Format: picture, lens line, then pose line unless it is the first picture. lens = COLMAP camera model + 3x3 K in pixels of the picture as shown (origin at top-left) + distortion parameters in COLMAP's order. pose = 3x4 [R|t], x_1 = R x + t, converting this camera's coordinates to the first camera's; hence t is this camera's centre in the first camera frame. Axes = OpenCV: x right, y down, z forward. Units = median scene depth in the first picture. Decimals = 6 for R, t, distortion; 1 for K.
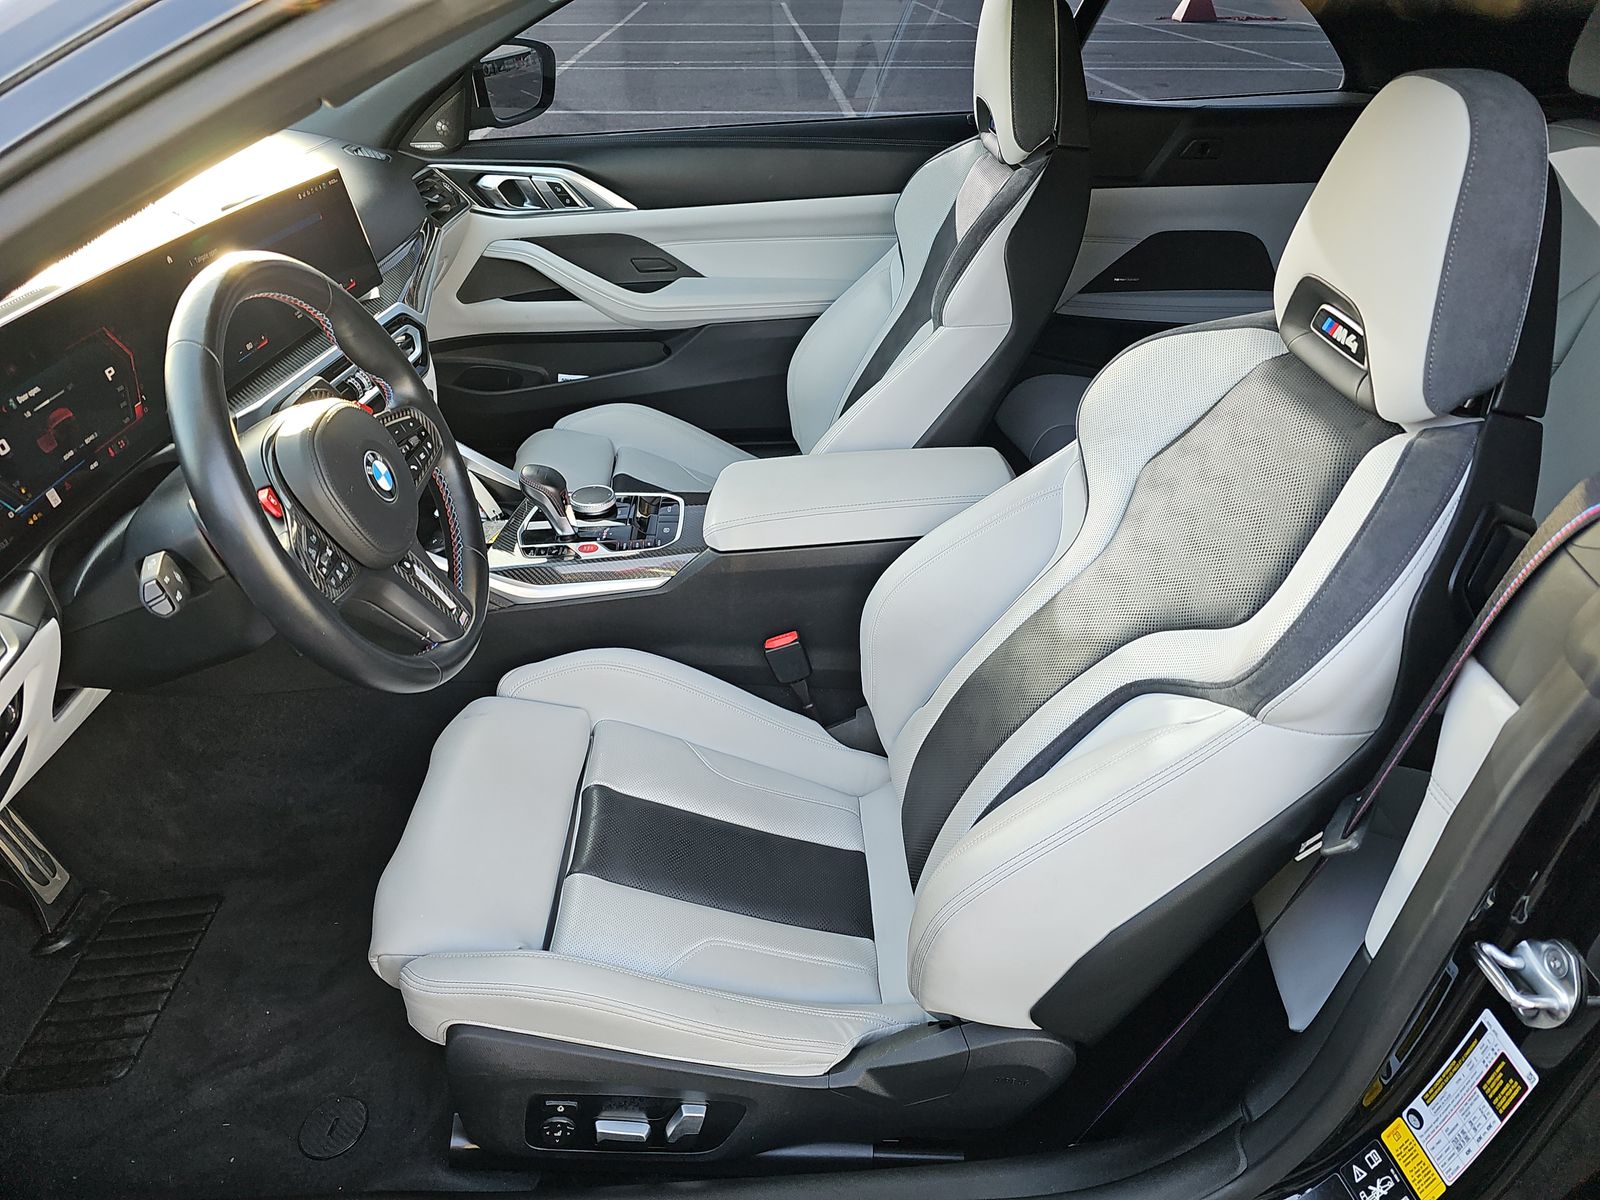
lens RADIAL K [[1076.5, 0, 800.0], [0, 1076.5, 600.0], [0, 0, 1]] dist [0.020655, -0.038515]
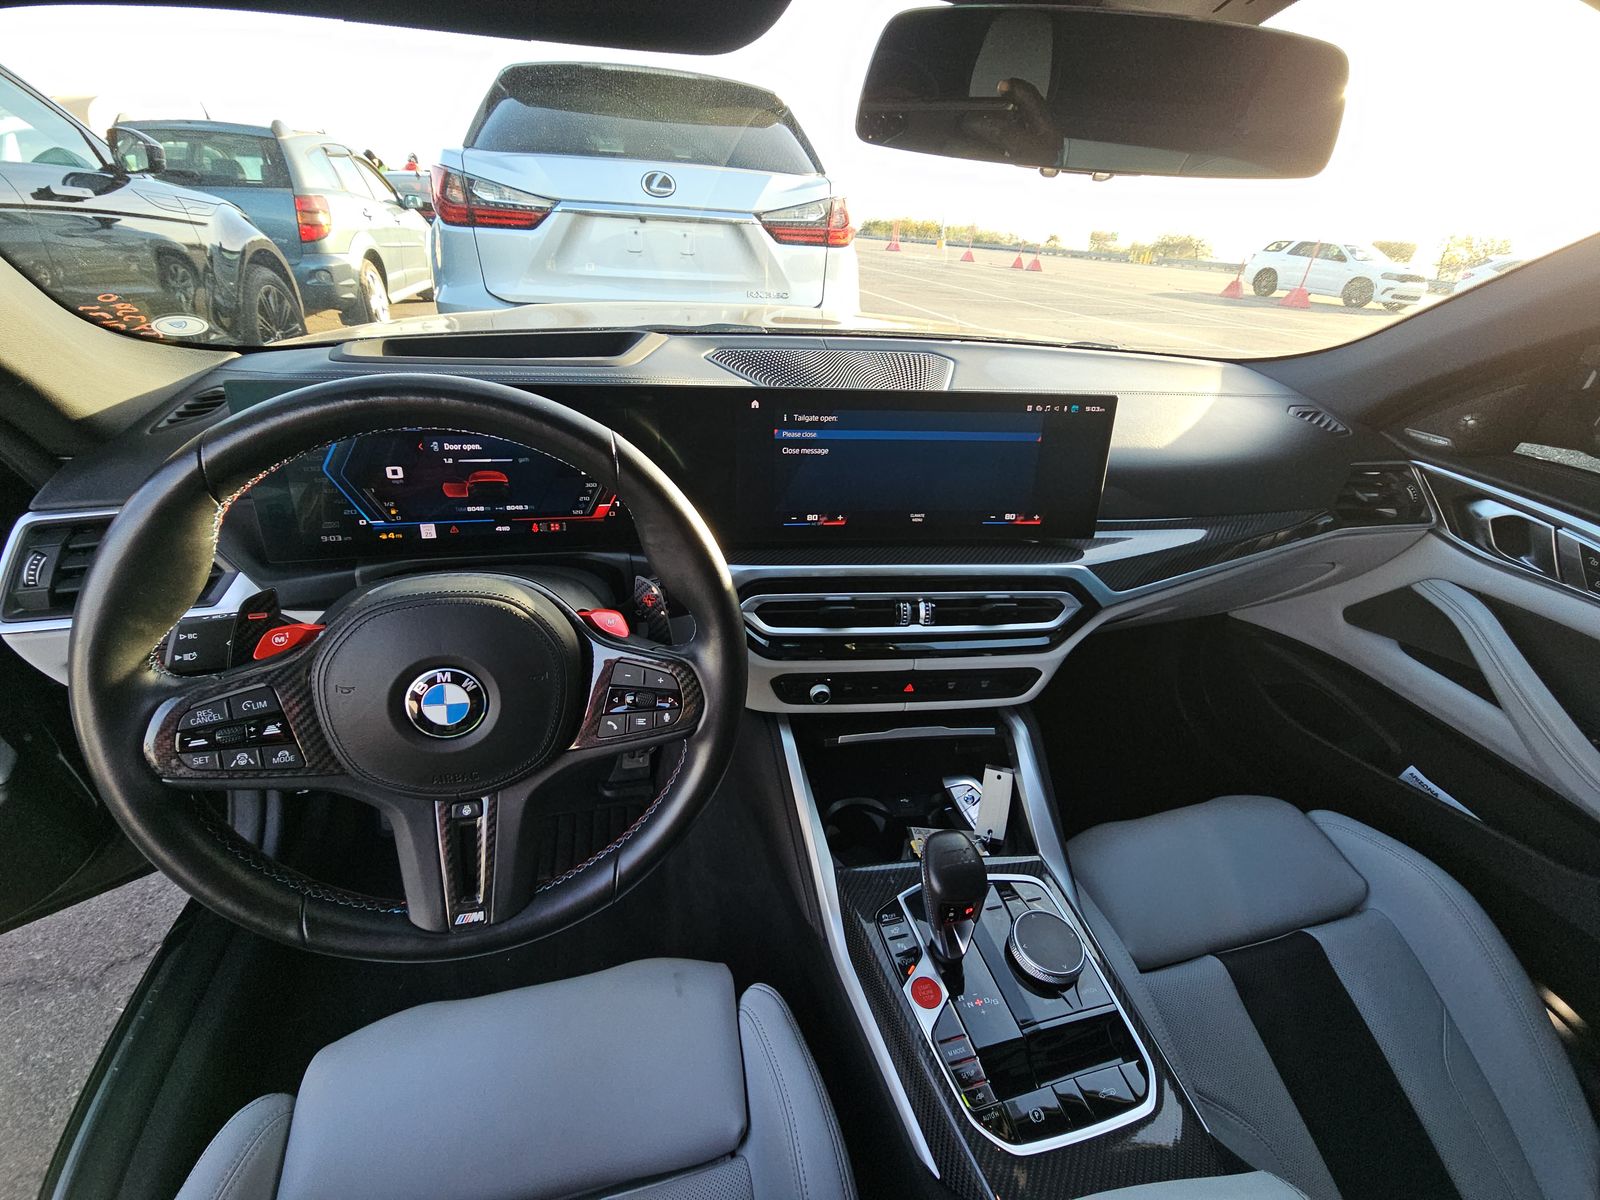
lens RADIAL K [[642.6, 0, 797.3], [0, 642.6, 584.8], [0, 0, 1]] dist [0.010077, -0.010636]
pose [[0.217420, 0.477347, -0.851392, -0.008736], [-0.566571, 0.771991, 0.288144, -0.344089], [0.794812, 0.419726, 0.438298, 0.769114]]
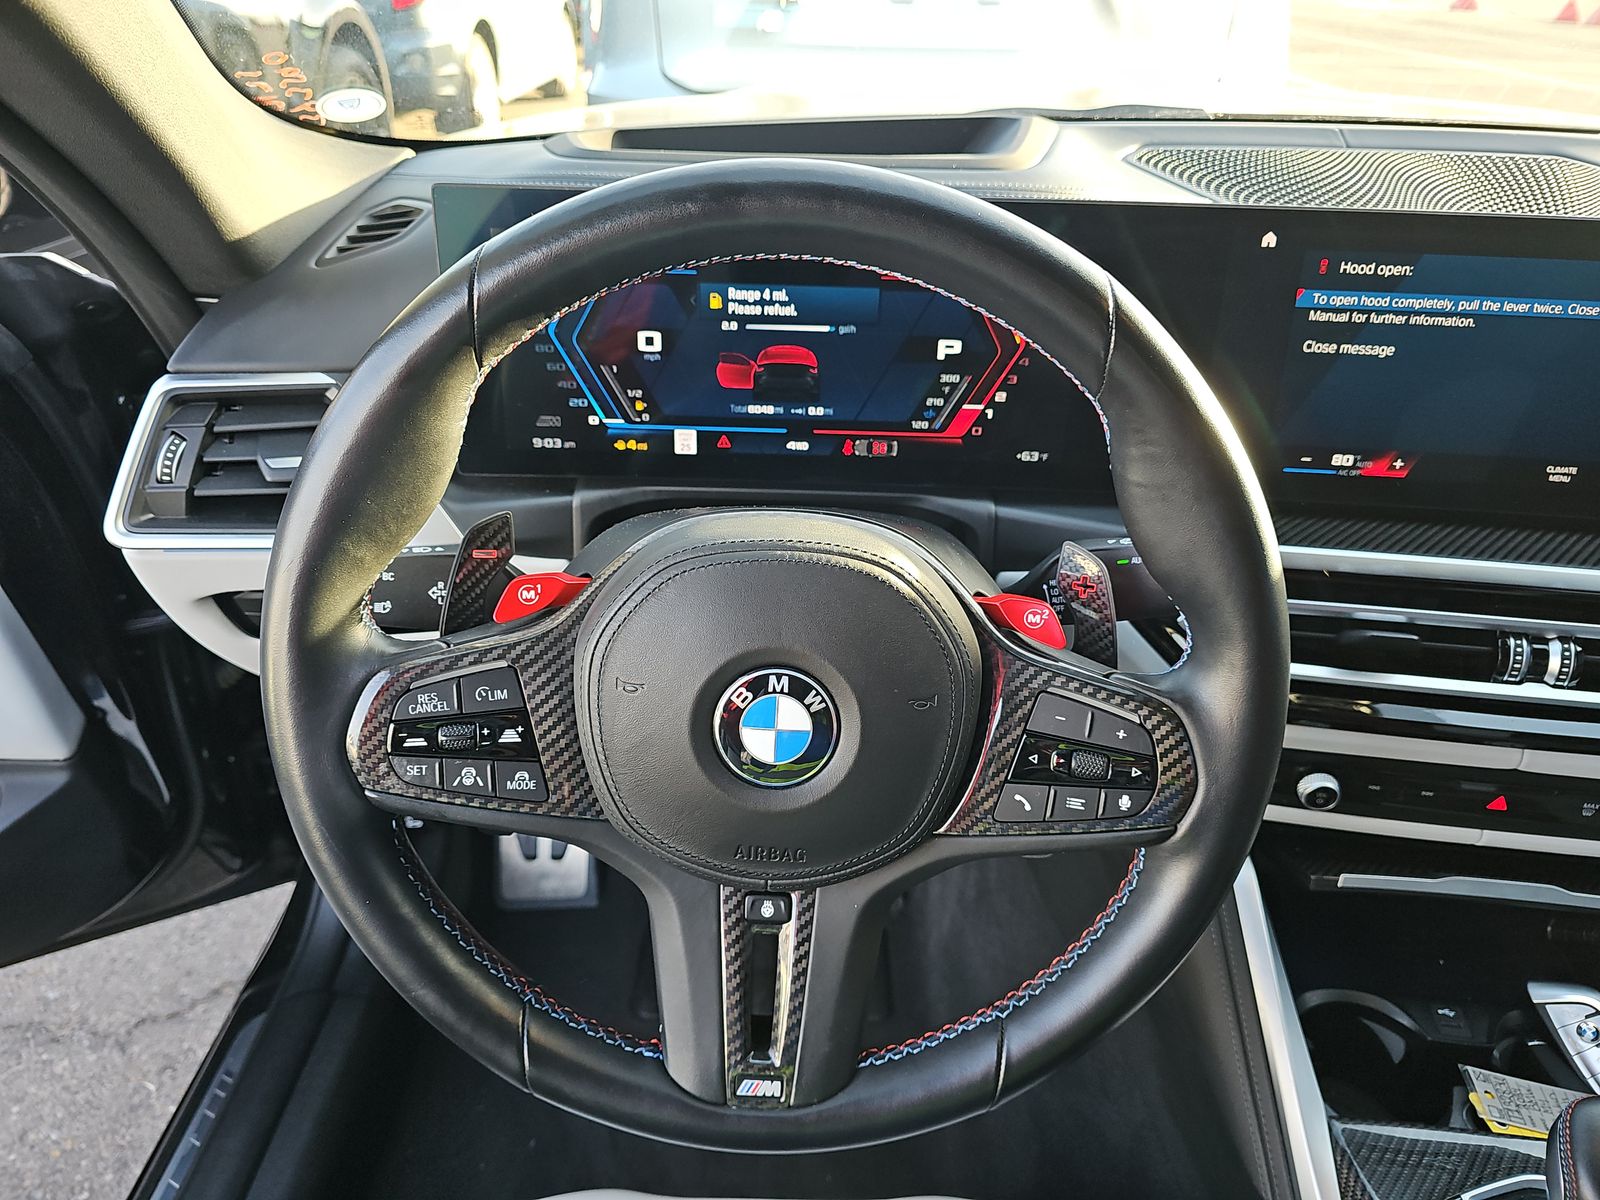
lens RADIAL K [[1076.5, 0, 800.0], [0, 1076.5, 600.0], [0, 0, 1]] dist [0.020655, -0.038515]
pose [[-0.038390, 0.506686, -0.861276, -0.040105], [-0.546896, 0.710712, 0.442486, -0.272605], [0.836320, 0.488015, 0.249820, 0.698147]]
